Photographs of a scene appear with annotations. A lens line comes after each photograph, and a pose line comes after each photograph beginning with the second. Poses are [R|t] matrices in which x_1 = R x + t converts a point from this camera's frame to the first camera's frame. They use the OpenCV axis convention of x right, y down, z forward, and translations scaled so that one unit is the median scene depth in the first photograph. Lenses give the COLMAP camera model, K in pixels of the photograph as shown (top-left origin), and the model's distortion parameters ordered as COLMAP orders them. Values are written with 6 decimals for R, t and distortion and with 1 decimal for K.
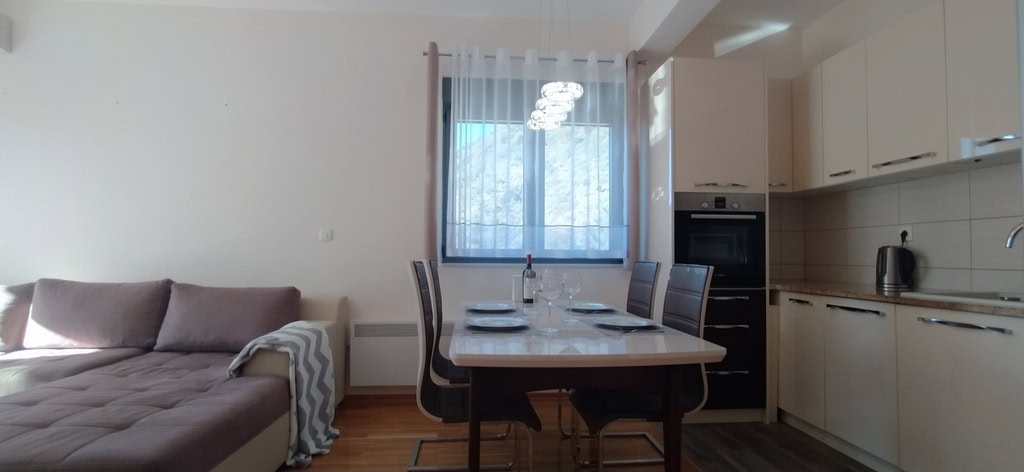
lens RADIAL K [[470.3, 0, 505.5], [0, 470.3, 244.0], [0, 0, 1]] dist [-0.034038, 0.018749]
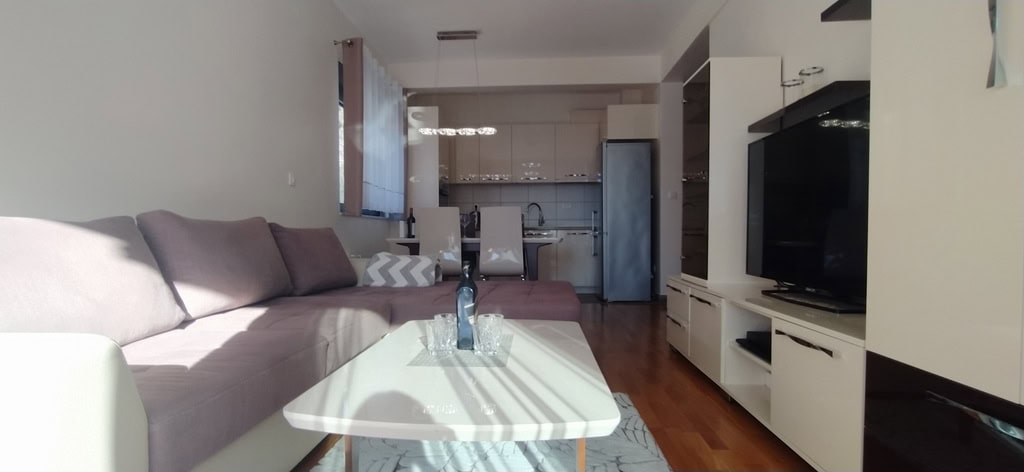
lens RADIAL K [[470.3, 0, 505.5], [0, 470.3, 244.0], [0, 0, 1]] dist [-0.034038, 0.018749]
pose [[0.135663, -0.030238, 0.990293, -1.537899], [-0.019465, 0.999260, 0.033179, 0.086793], [-0.990564, -0.023777, 0.134974, 0.473623]]
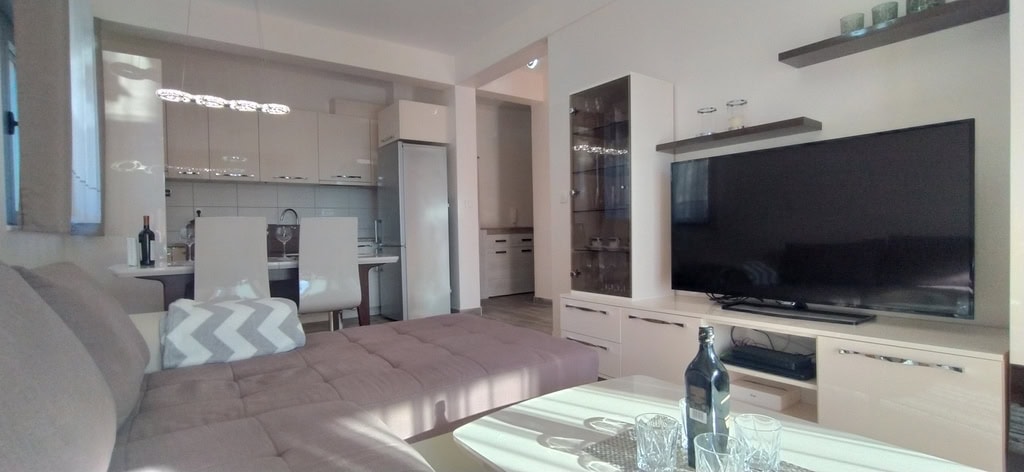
lens RADIAL K [[470.3, 0, 505.5], [0, 470.3, 244.0], [0, 0, 1]] dist [-0.034038, 0.018749]
pose [[-0.528754, -0.016377, 0.848617, -1.201101], [-0.003282, 0.999846, 0.017250, 0.061425], [-0.848769, 0.006336, -0.528726, 0.897747]]
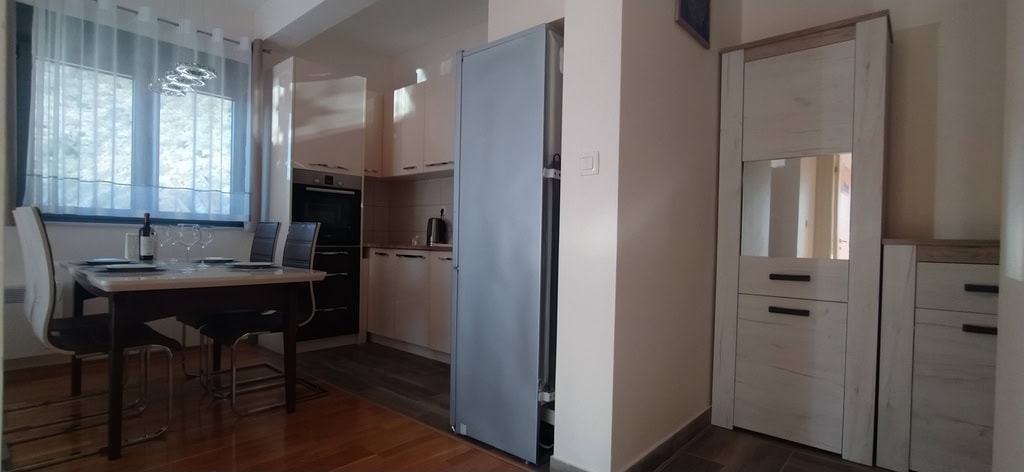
lens RADIAL K [[470.3, 0, 505.5], [0, 470.3, 244.0], [0, 0, 1]] dist [-0.034038, 0.018749]
pose [[0.710809, 0.000261, 0.703385, -0.106802], [-0.033653, 0.998867, 0.033637, 0.029280], [-0.702579, -0.047580, 0.710013, -0.278048]]
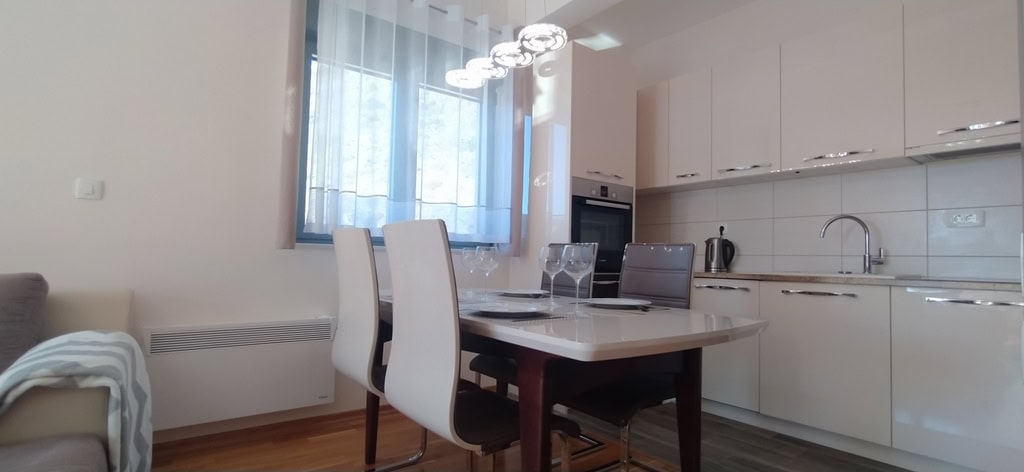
lens RADIAL K [[470.3, 0, 505.5], [0, 470.3, 244.0], [0, 0, 1]] dist [-0.034038, 0.018749]
pose [[0.837273, 0.030847, 0.545914, -0.301150], [-0.030828, 0.999482, -0.009195, 0.046675], [-0.545915, -0.009131, 0.837791, 0.243144]]
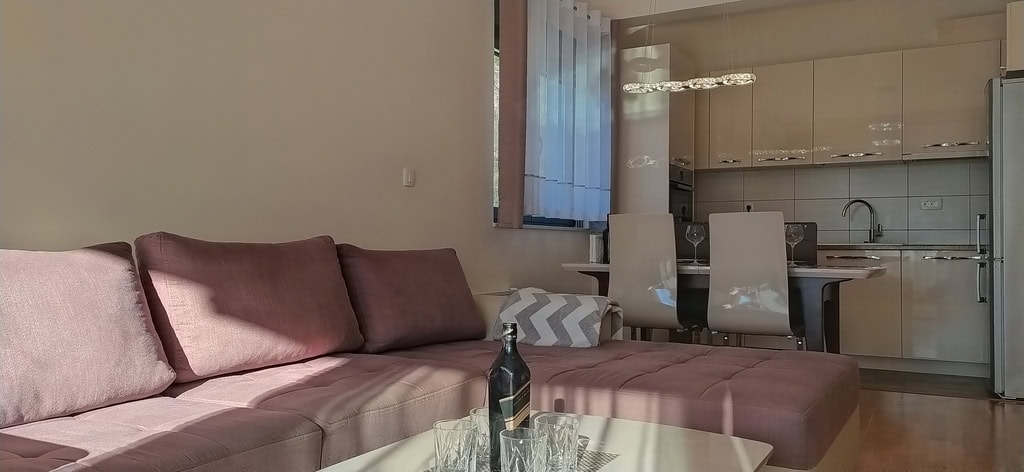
lens RADIAL K [[758.2, 0, 512.0], [0, 758.2, 236.0], [0, 0, 1]] dist [0.021519, 0.003325]
pose [[0.551159, 0.006490, 0.834375, -1.431043], [-0.021768, 0.999741, 0.006603, 0.063074], [-0.834116, -0.021802, 0.551157, 0.300469]]
